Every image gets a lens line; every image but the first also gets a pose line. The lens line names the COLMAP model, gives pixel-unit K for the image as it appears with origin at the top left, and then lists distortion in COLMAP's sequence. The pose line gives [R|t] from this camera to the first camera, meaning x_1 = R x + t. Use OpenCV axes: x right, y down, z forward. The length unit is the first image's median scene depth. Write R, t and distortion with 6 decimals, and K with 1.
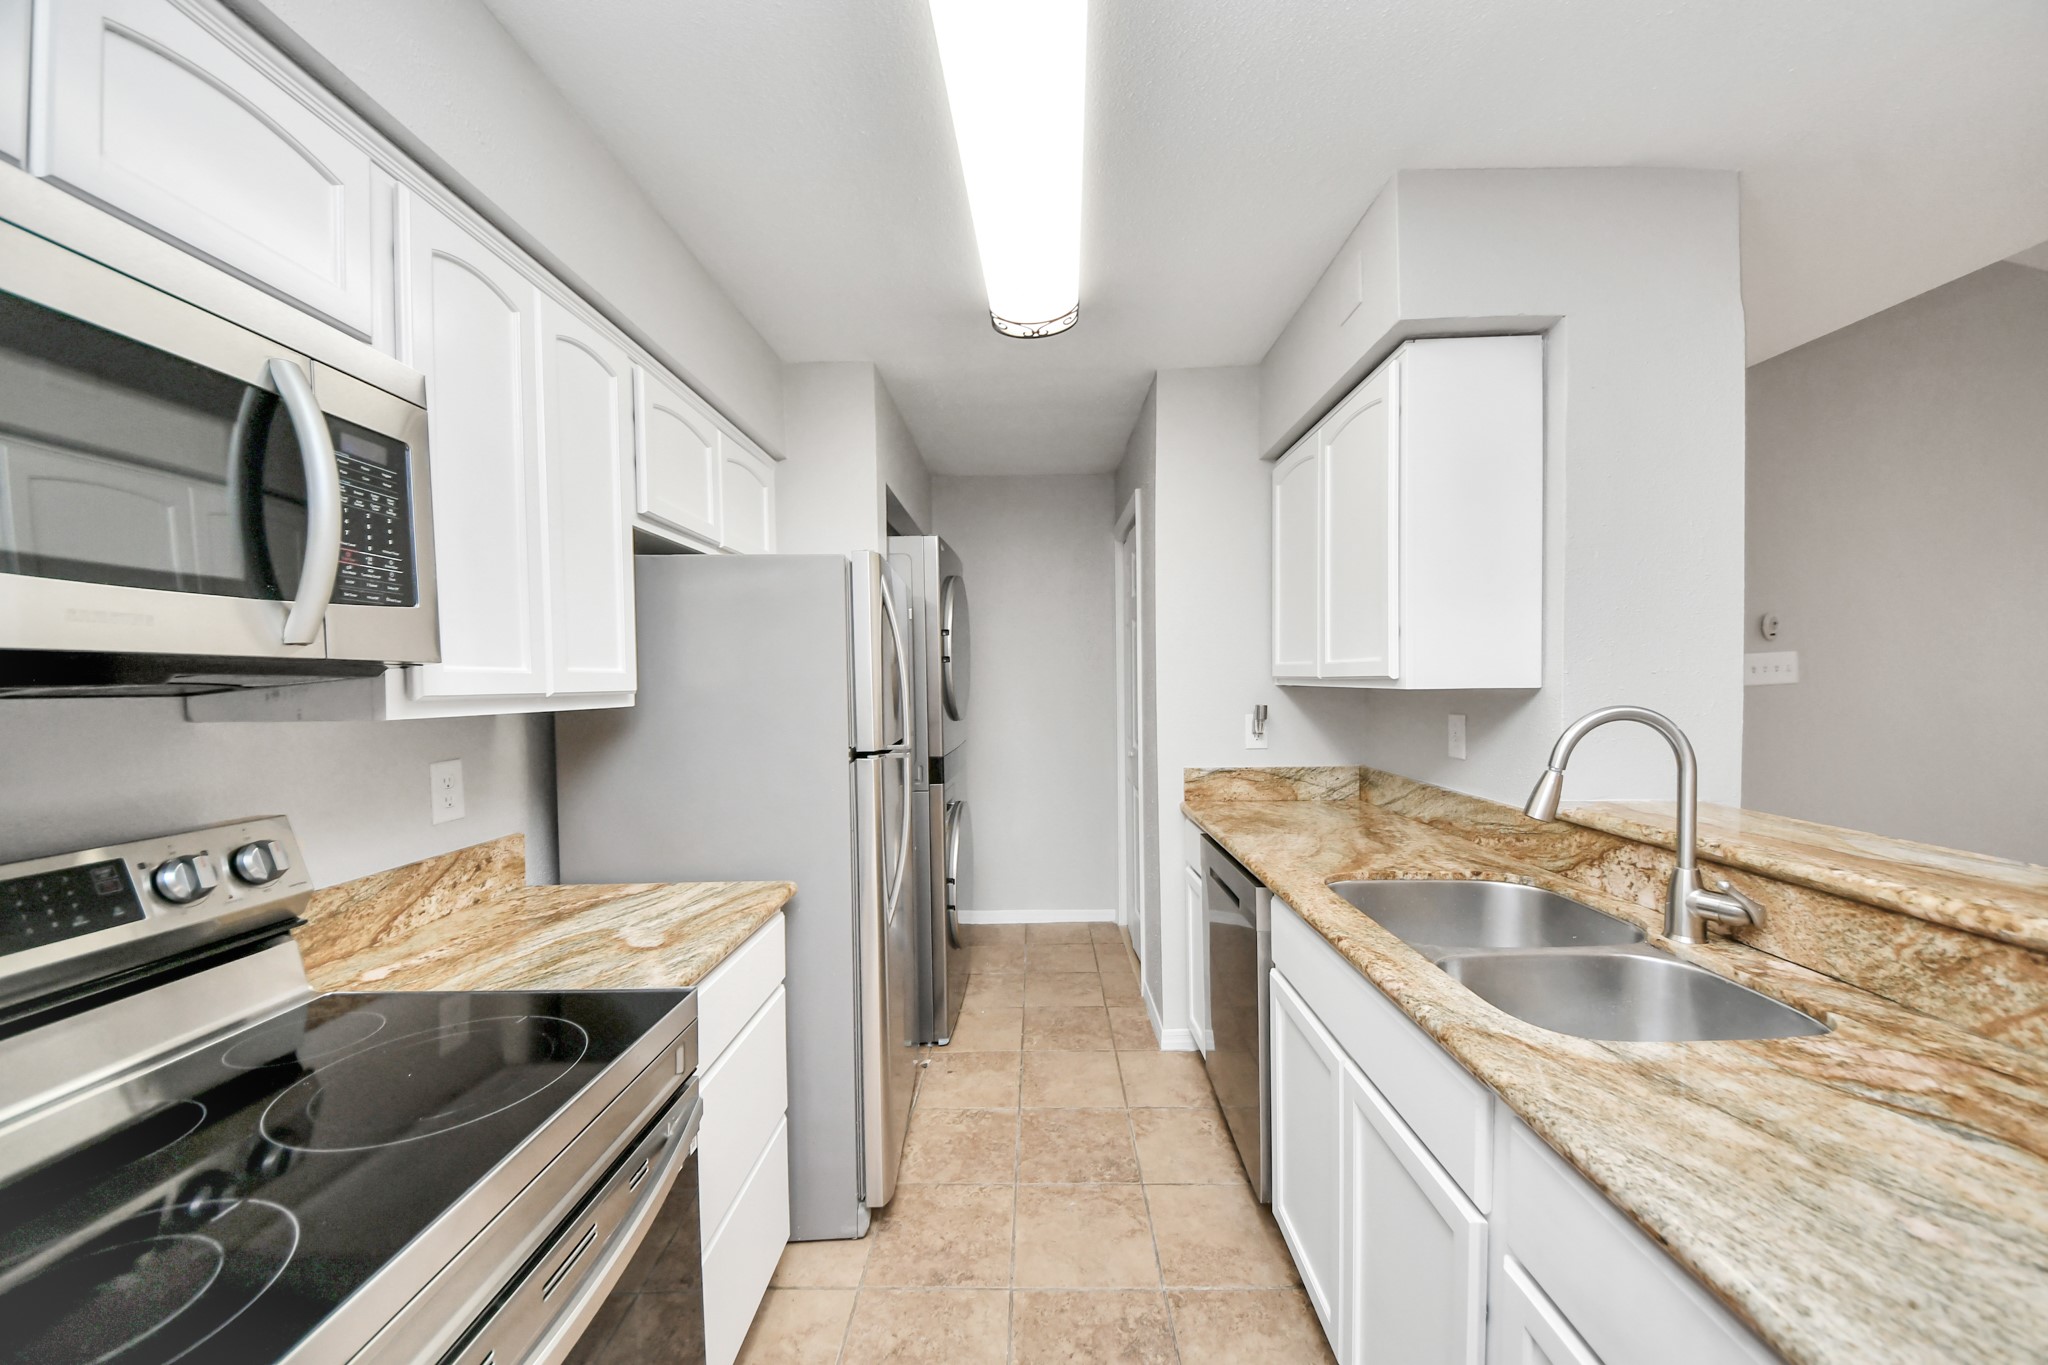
lens RADIAL K [[743.6, 0, 1010.6], [0, 743.6, 689.6], [0, 0, 1]] dist [0.009346, -0.008492]
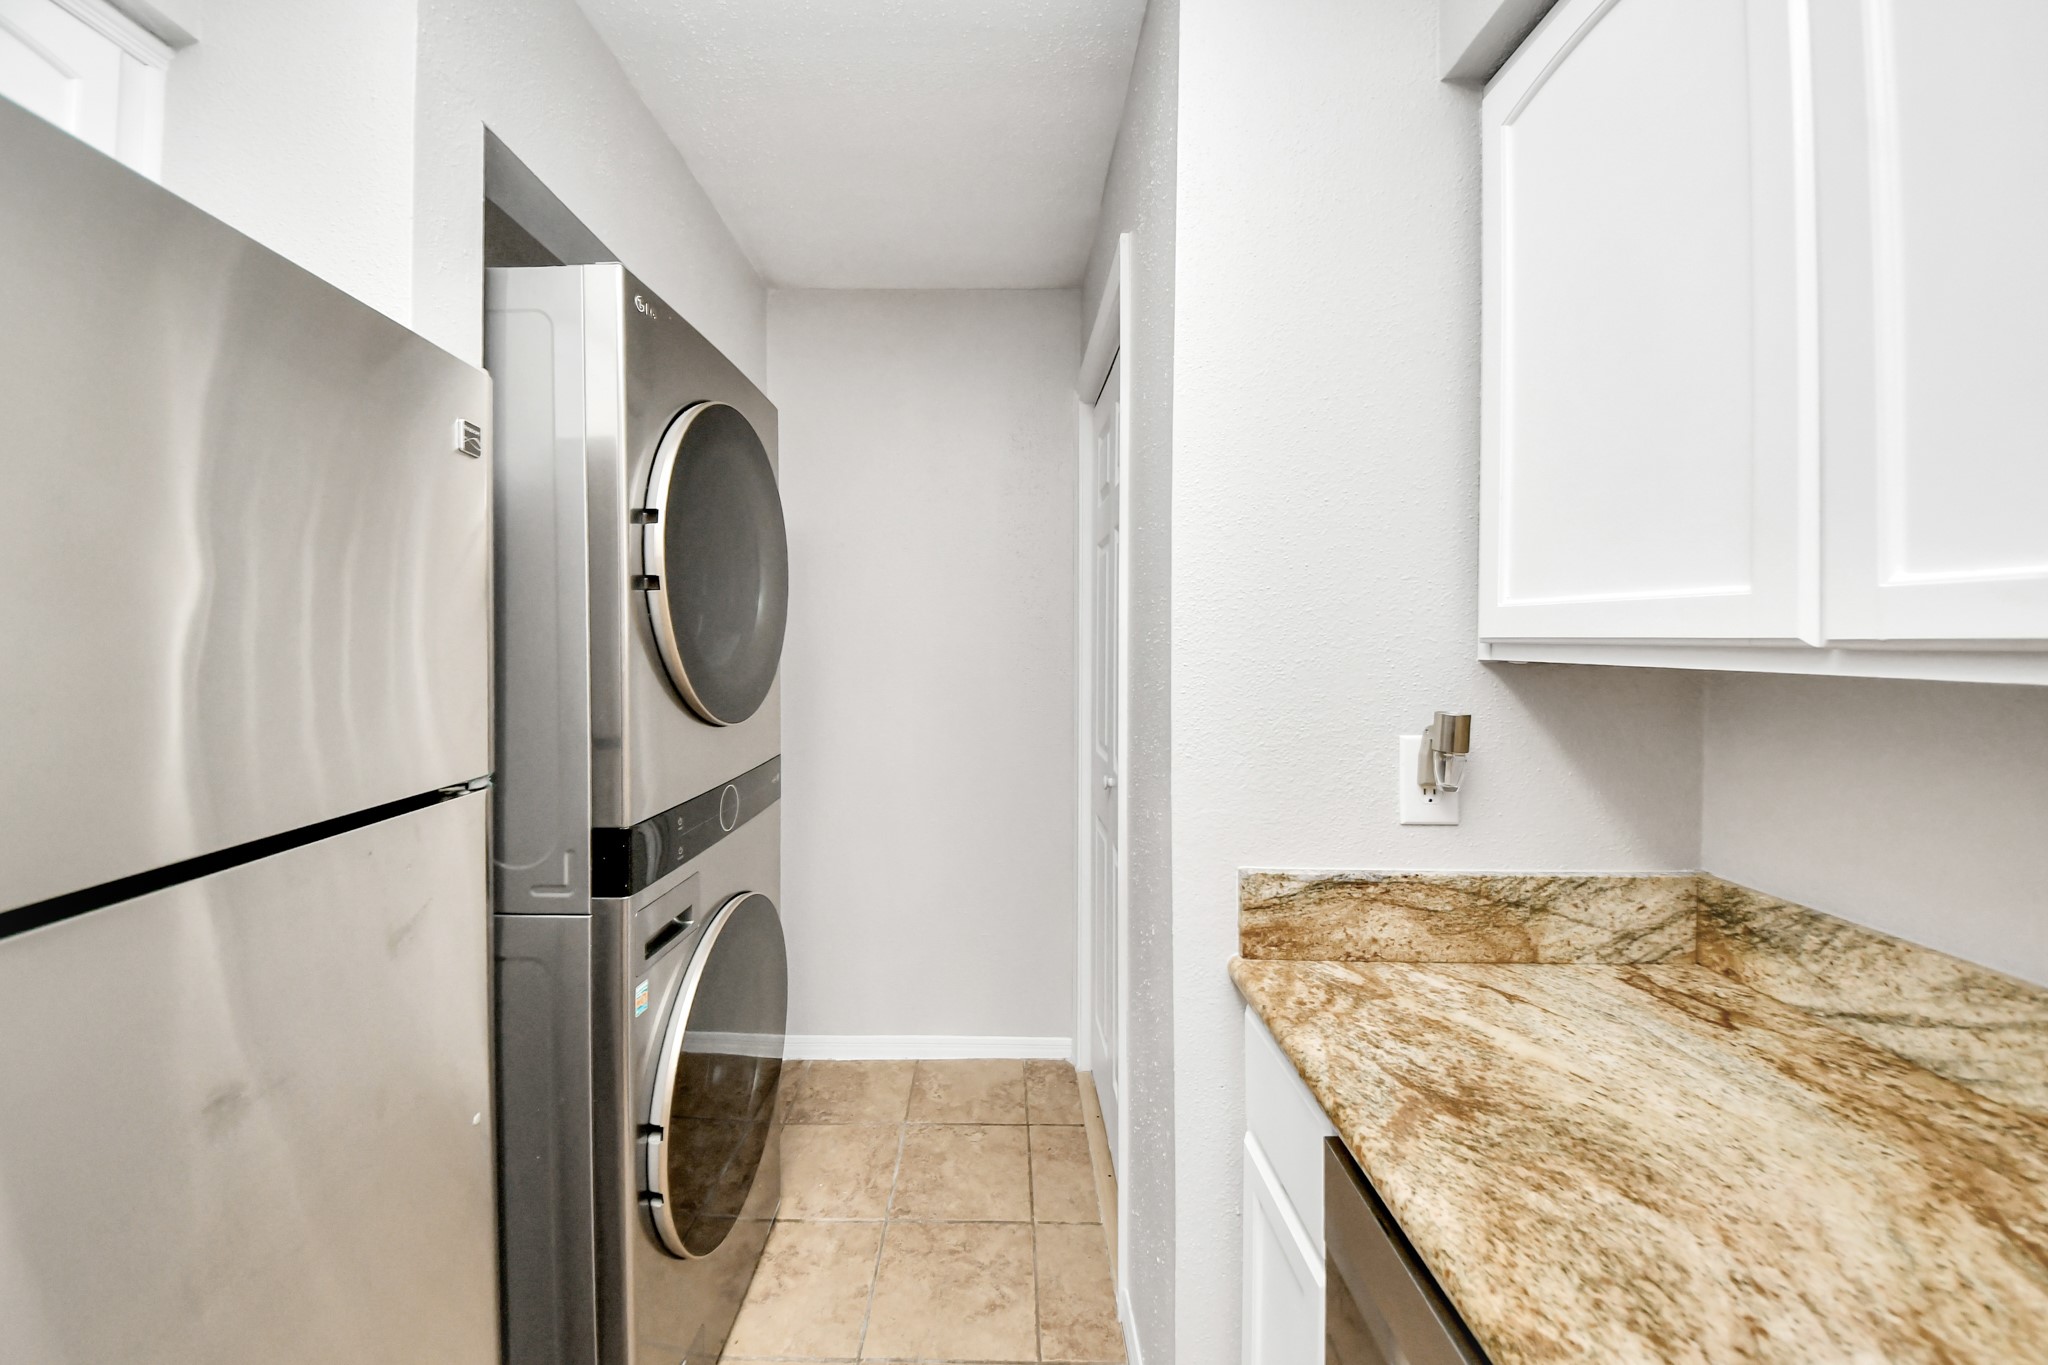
lens RADIAL K [[743.6, 0, 989.0], [0, 743.6, 657.1], [0, 0, 1]] dist [0.009346, -0.008492]
pose [[0.999878, 0.013969, 0.007005, 0.158201], [-0.014012, 0.999883, 0.006118, -0.010258], [-0.006919, -0.006215, 0.999957, 0.980586]]
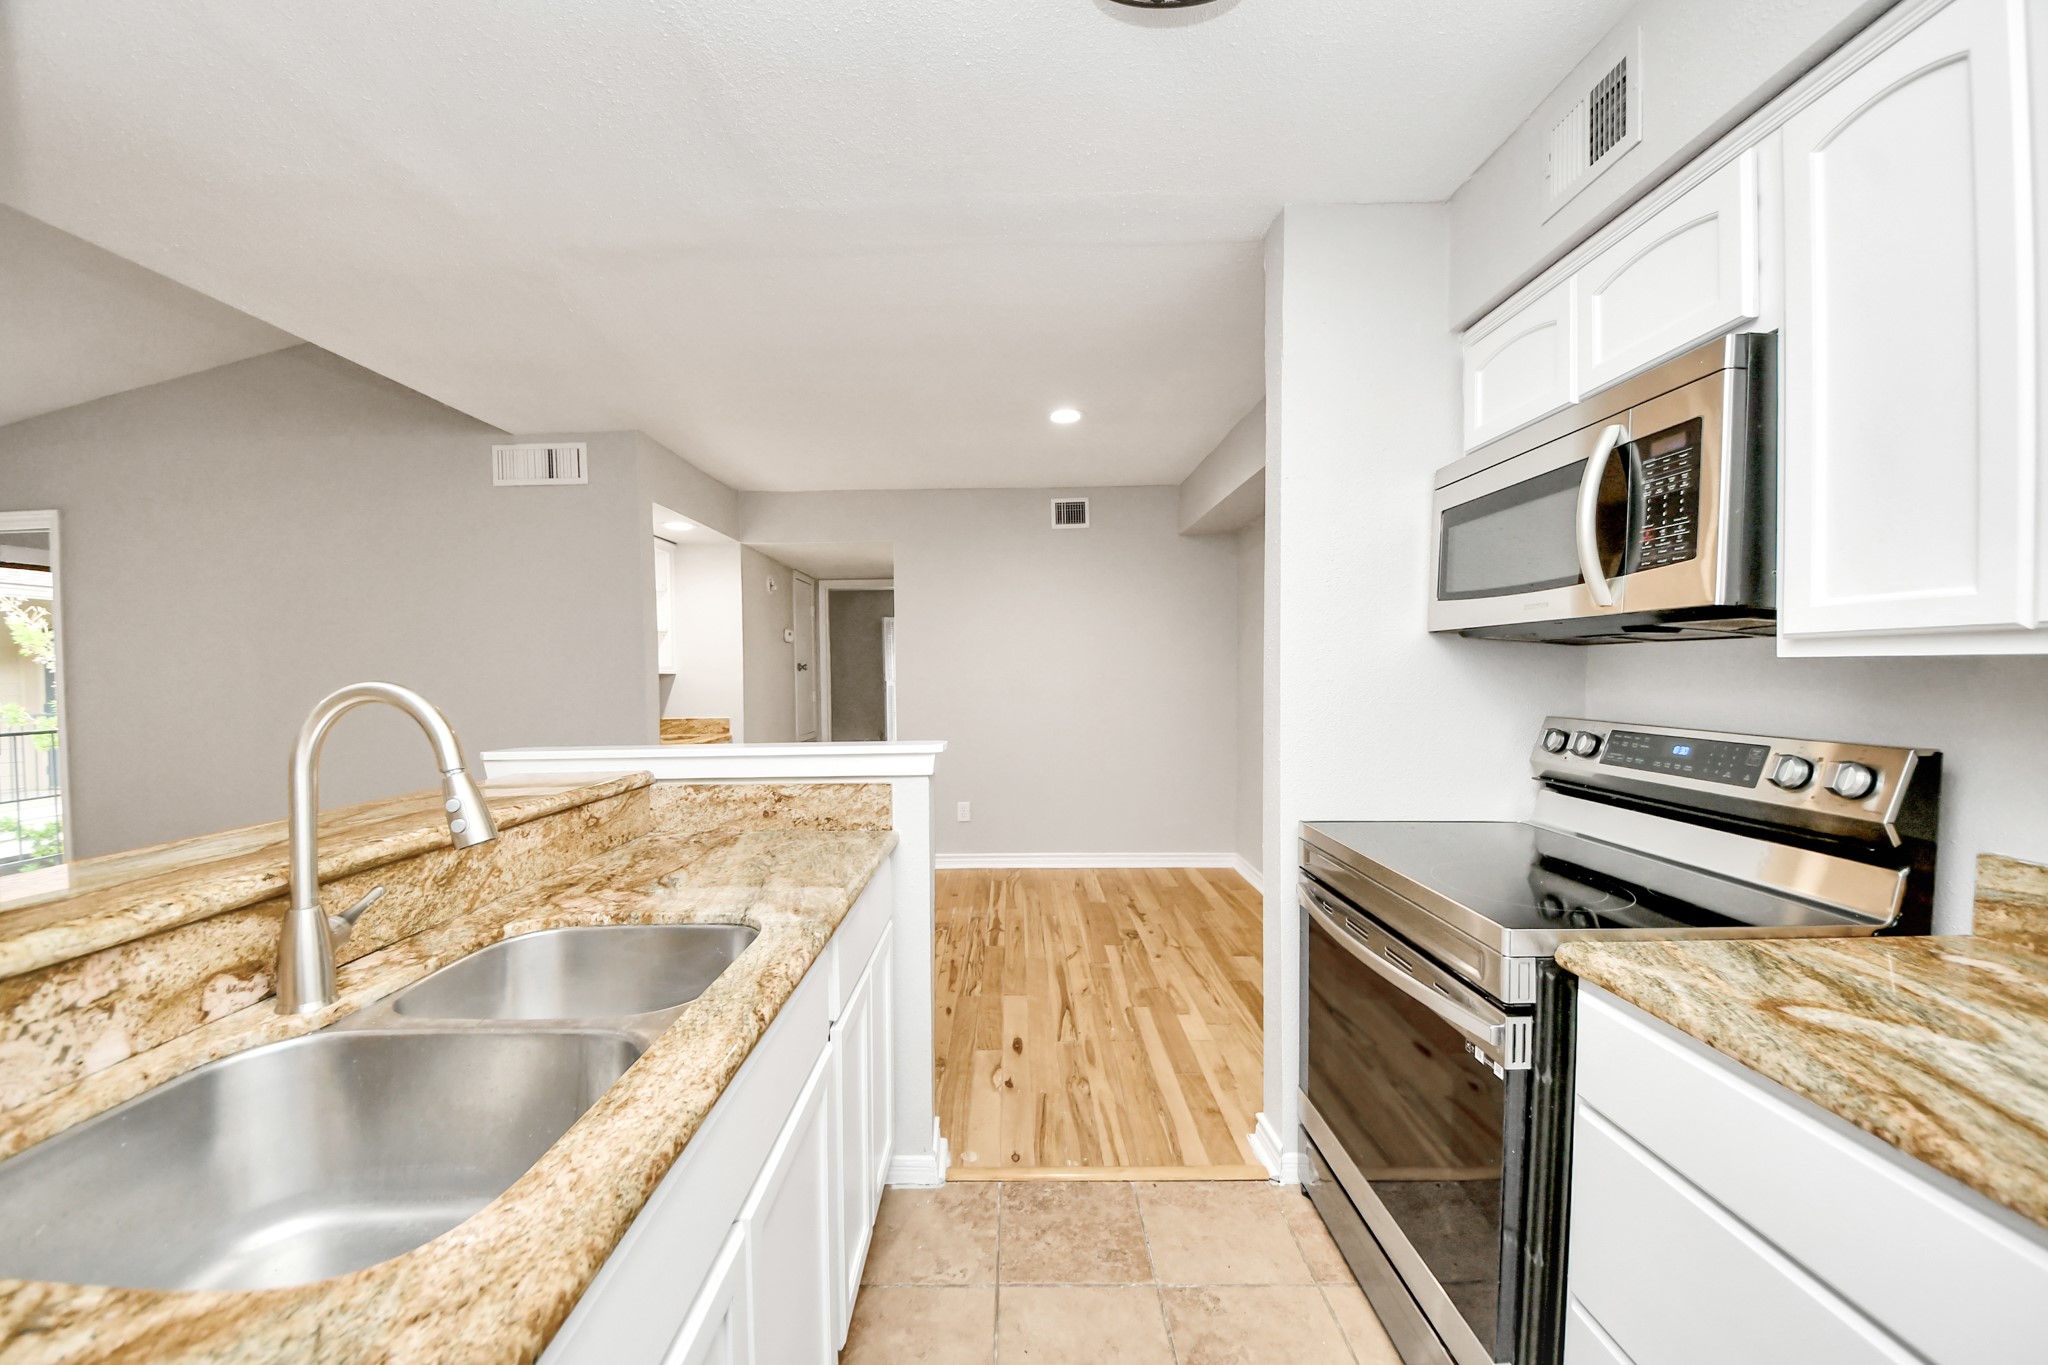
lens RADIAL K [[743.6, 0, 1021.2], [0, 743.6, 683.9], [0, 0, 1]] dist [0.009346, -0.008492]
pose [[-0.998819, 0.025263, -0.041503, 0.182023], [0.023983, 0.999230, 0.031067, 0.013170], [0.042256, 0.030035, -0.998655, 1.328108]]
